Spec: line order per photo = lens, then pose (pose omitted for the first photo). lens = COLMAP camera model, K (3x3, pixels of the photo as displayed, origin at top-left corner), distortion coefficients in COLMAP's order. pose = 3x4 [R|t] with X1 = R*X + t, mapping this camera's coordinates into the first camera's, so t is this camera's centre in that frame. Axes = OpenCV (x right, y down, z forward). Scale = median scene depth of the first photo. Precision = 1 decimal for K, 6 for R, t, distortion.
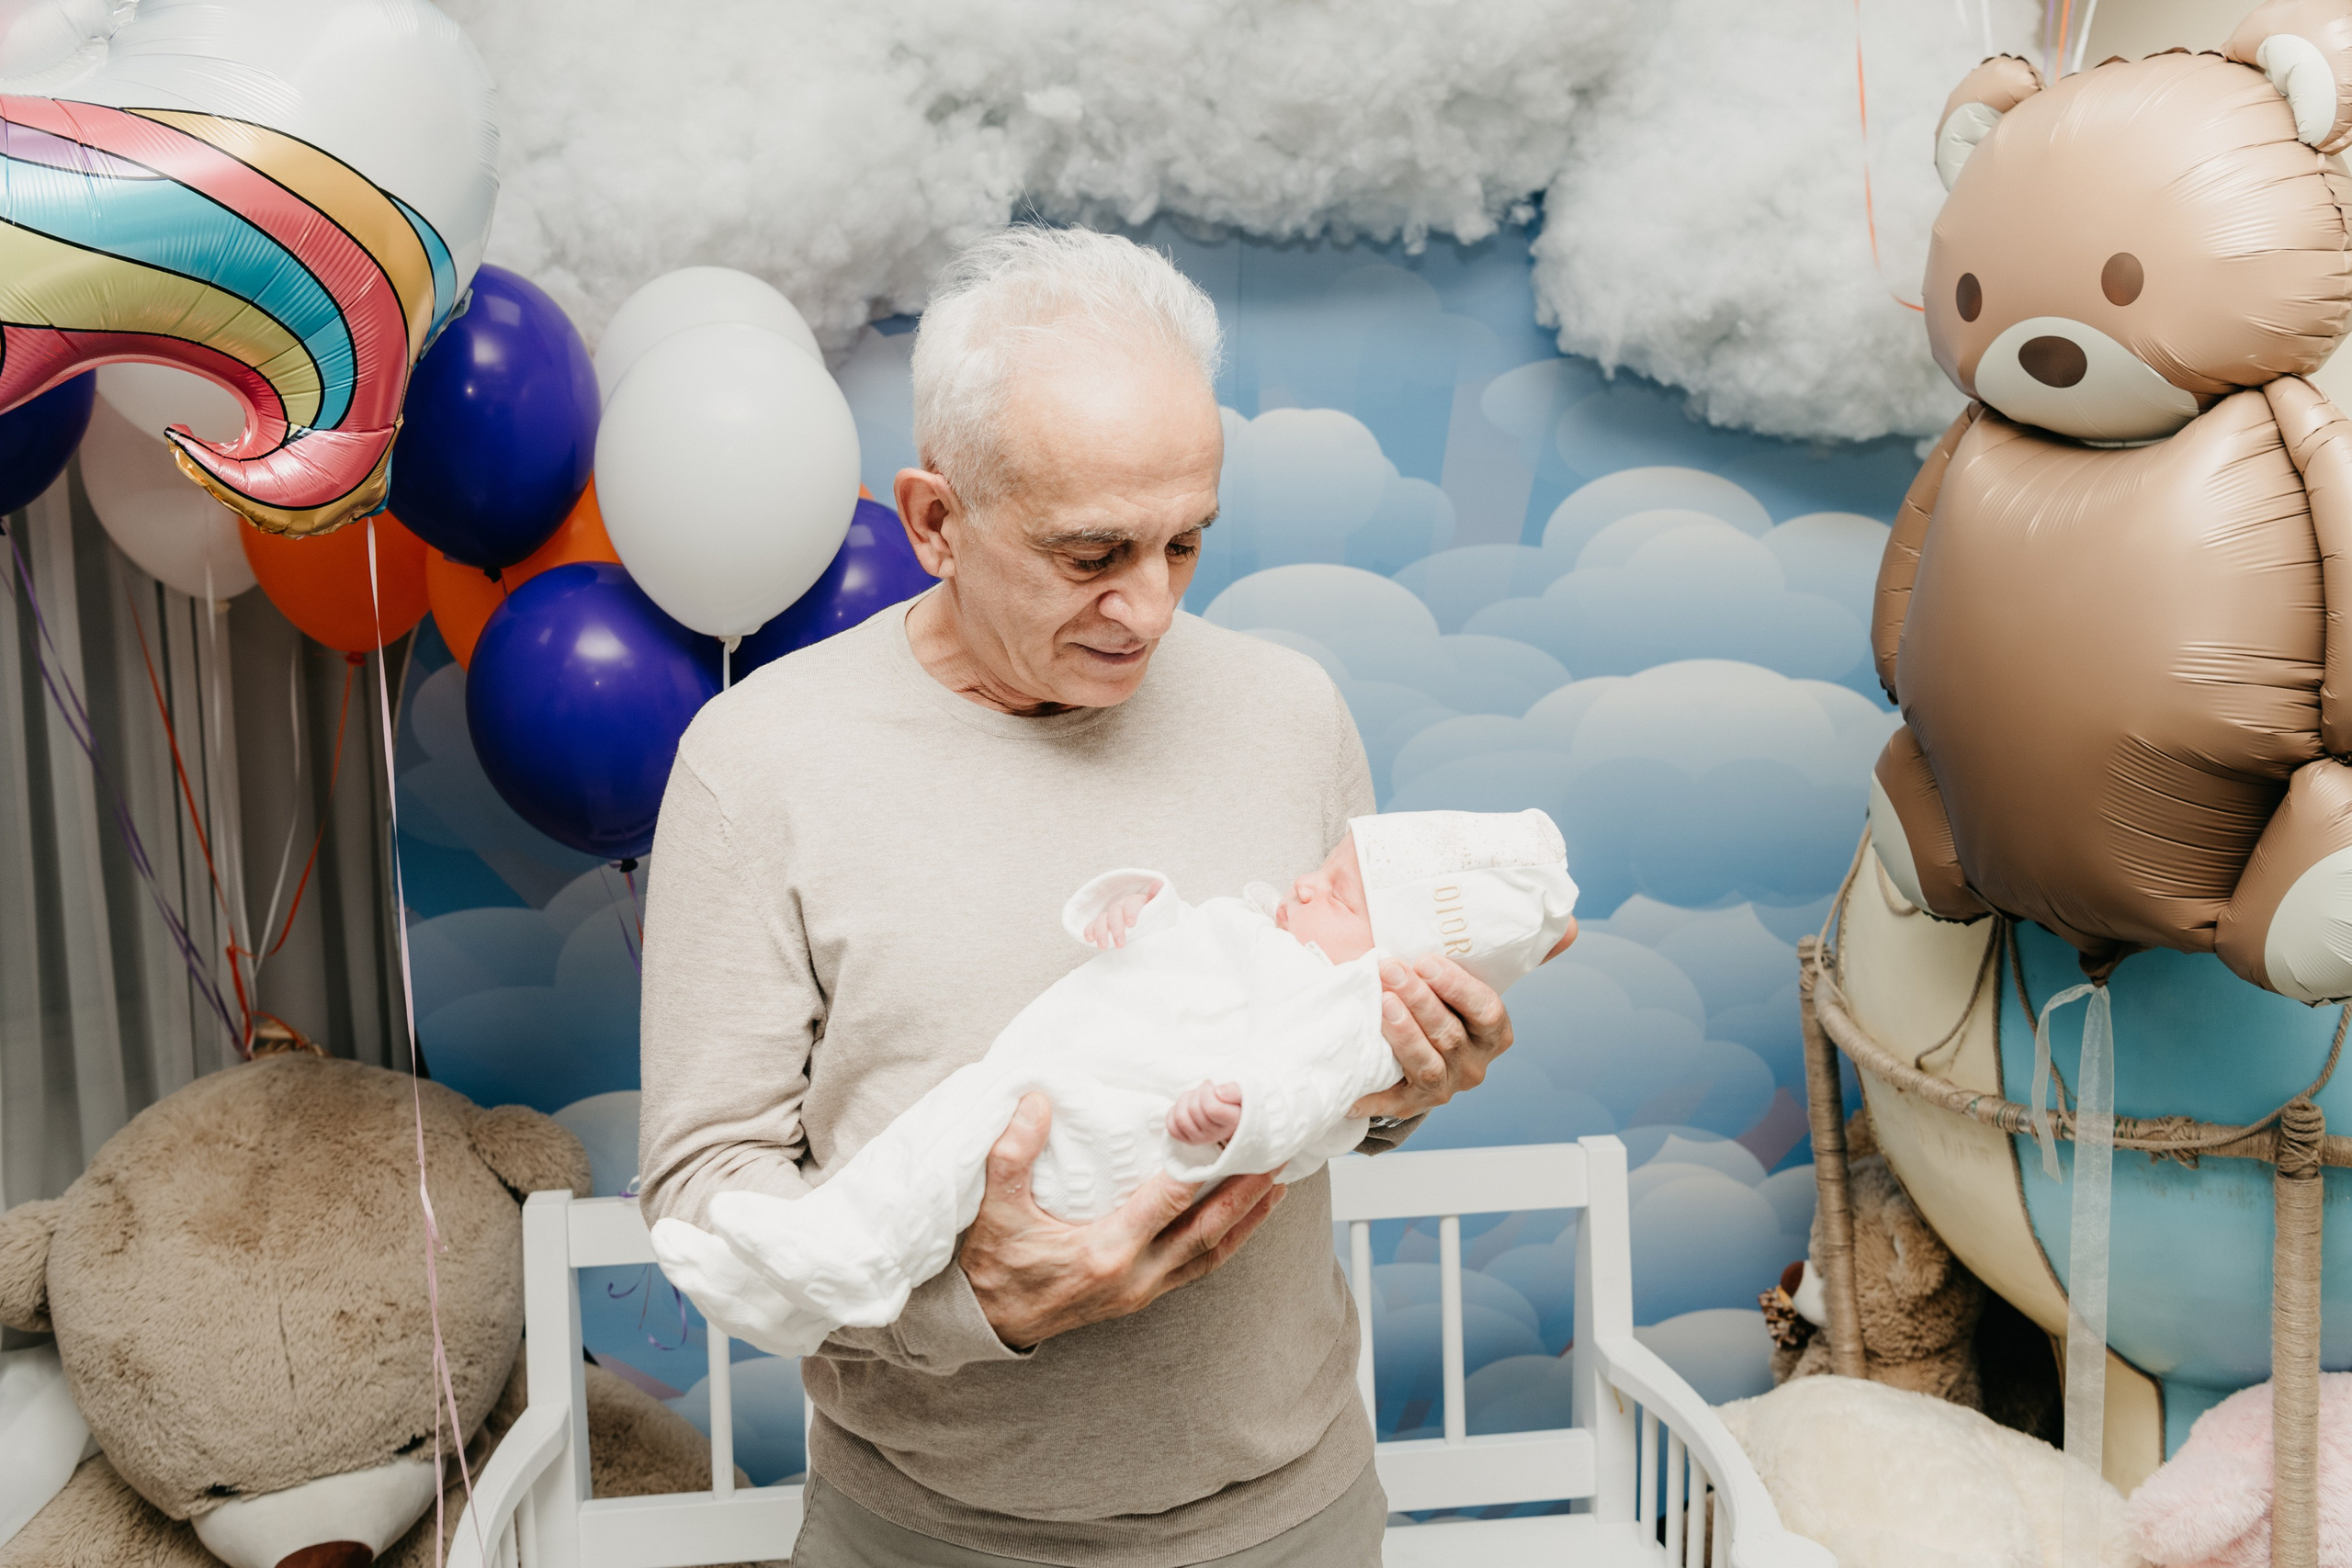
lens RADIAL K [[2202.3, 0, 1185.4], [0, 2202.3, 771.4], [0, 0, 1]] dist [-0.019547, 0.070846]
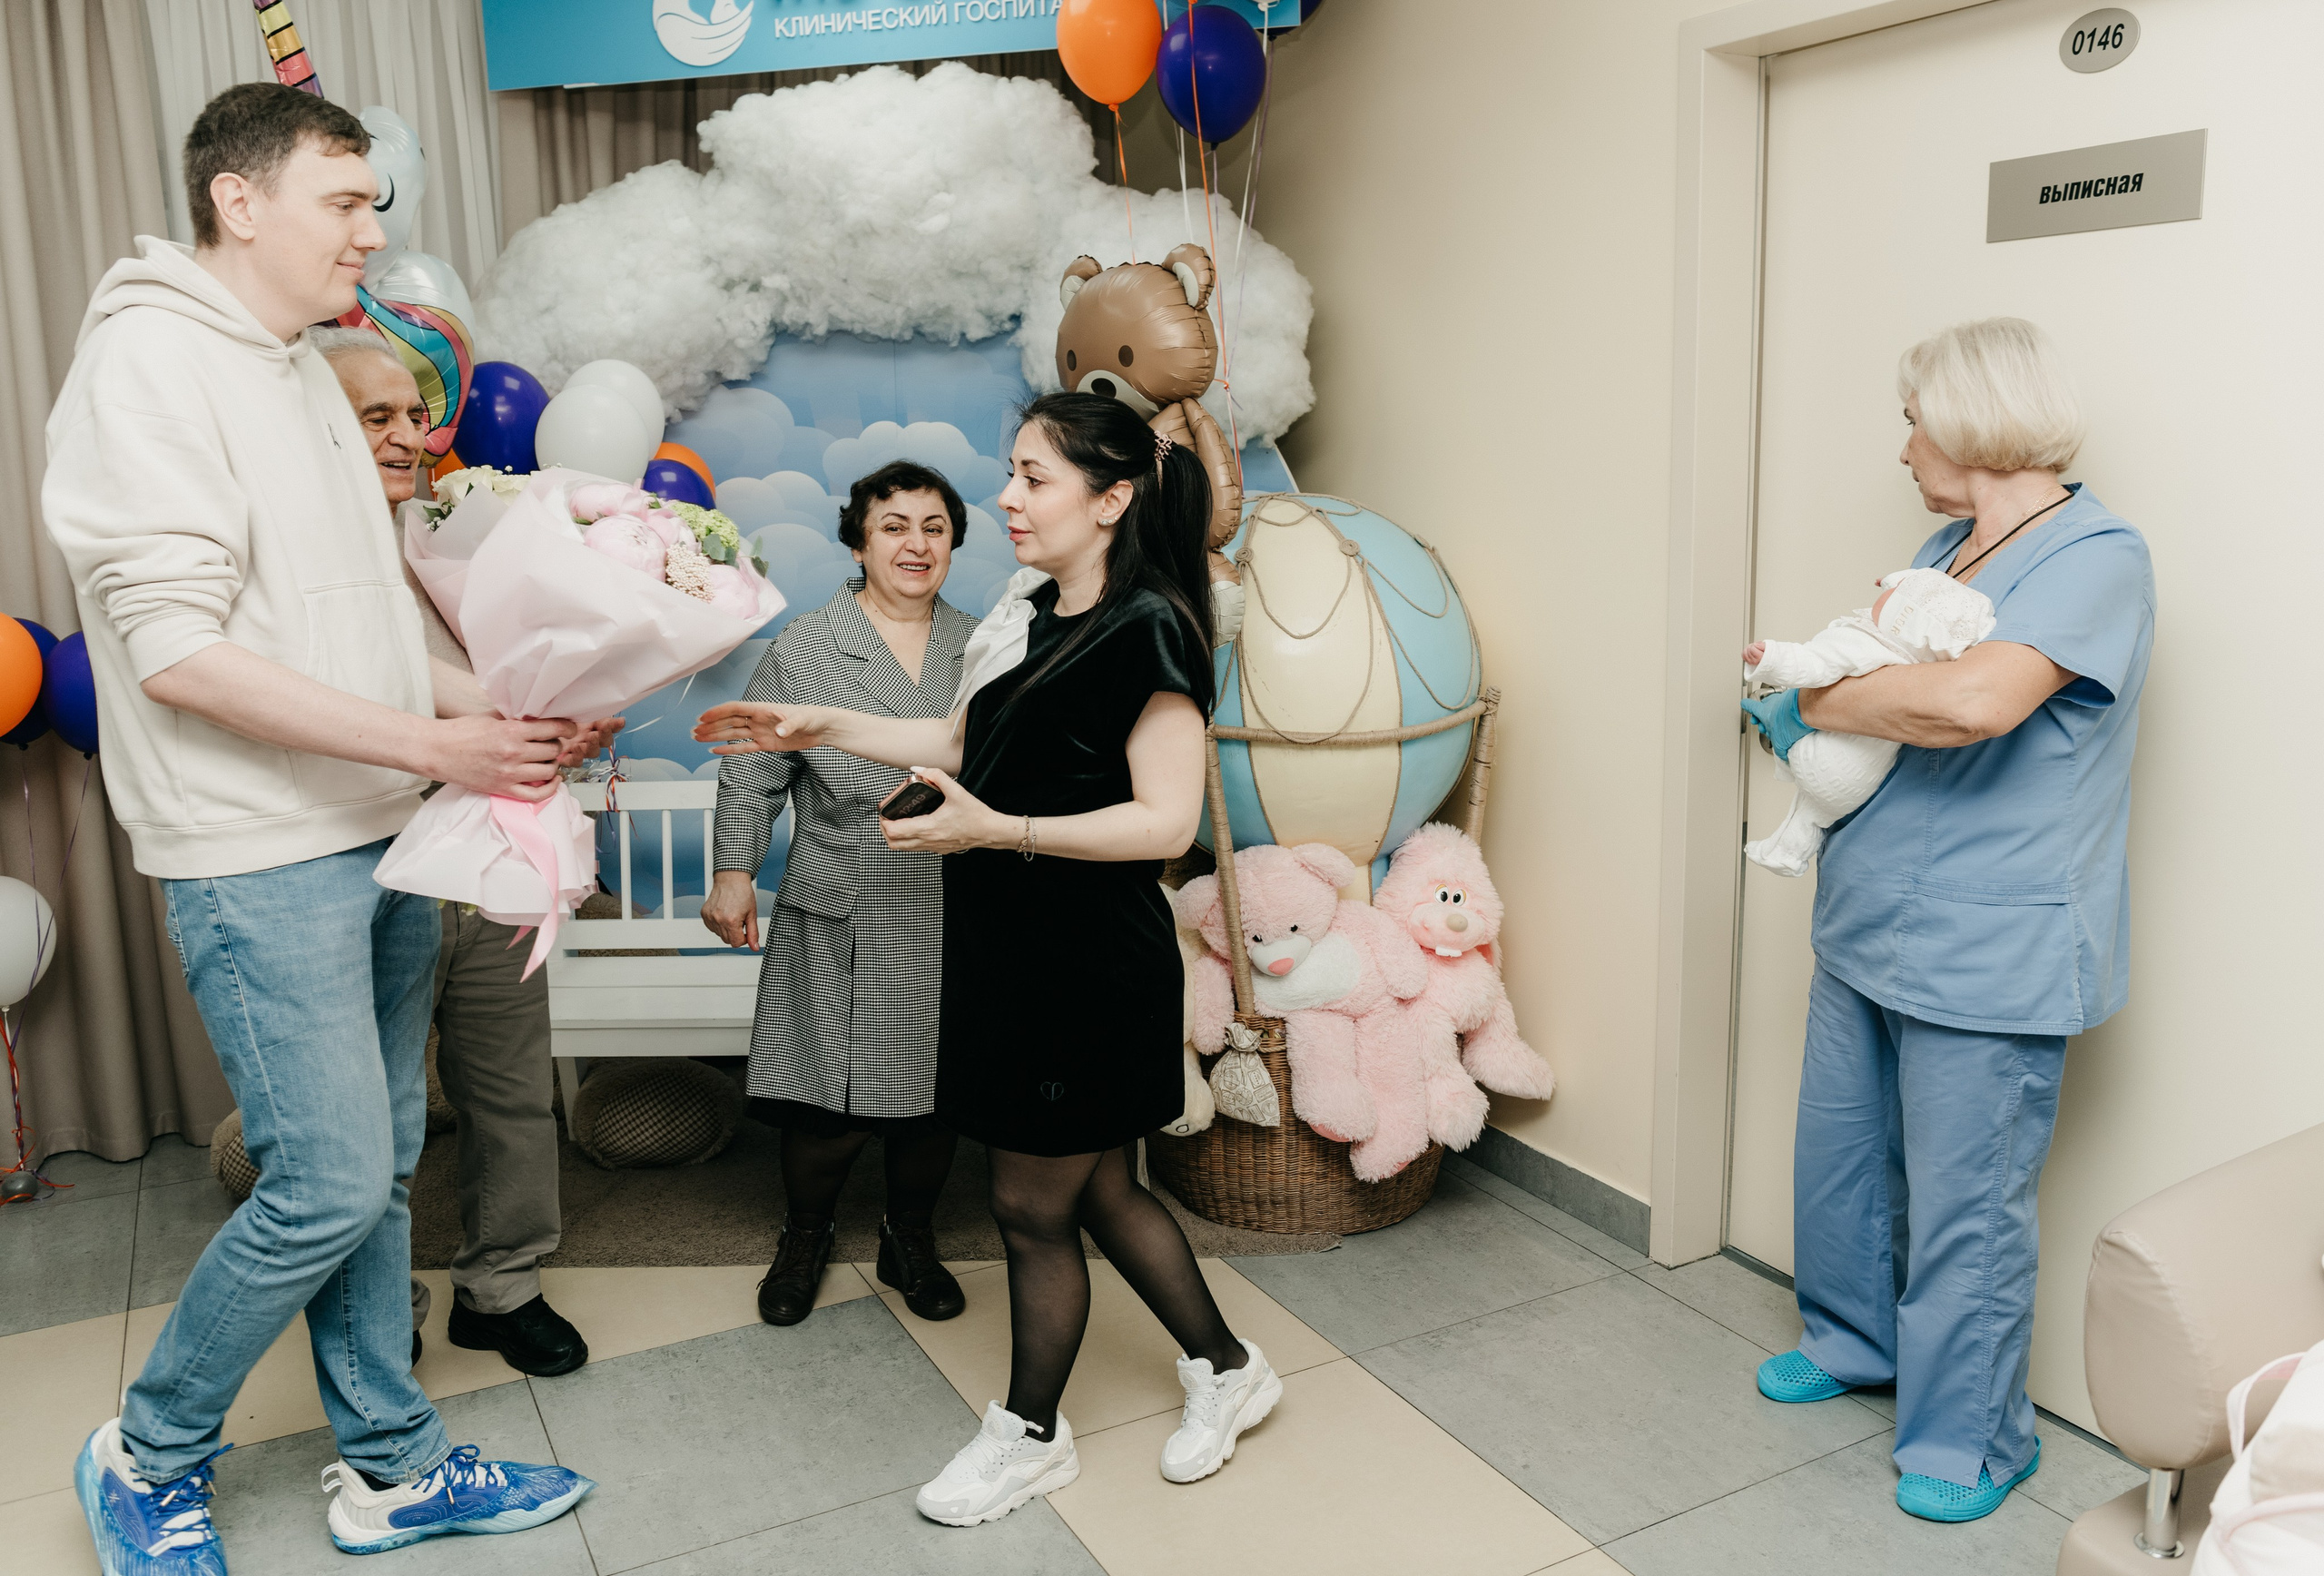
lens RADIAL K [[1817.0, 0, 1157.6], [0, 1817.0, 768.9], [0, 0, 1]] dist [-0.060780, -0.000119]
pose [[0.989857, 0.018203, -0.140895, 0.562515], [-0.016583, 0.999782, 0.012661, 0.146451], [0.141095, -0.010196, 0.989944, -0.703147]]
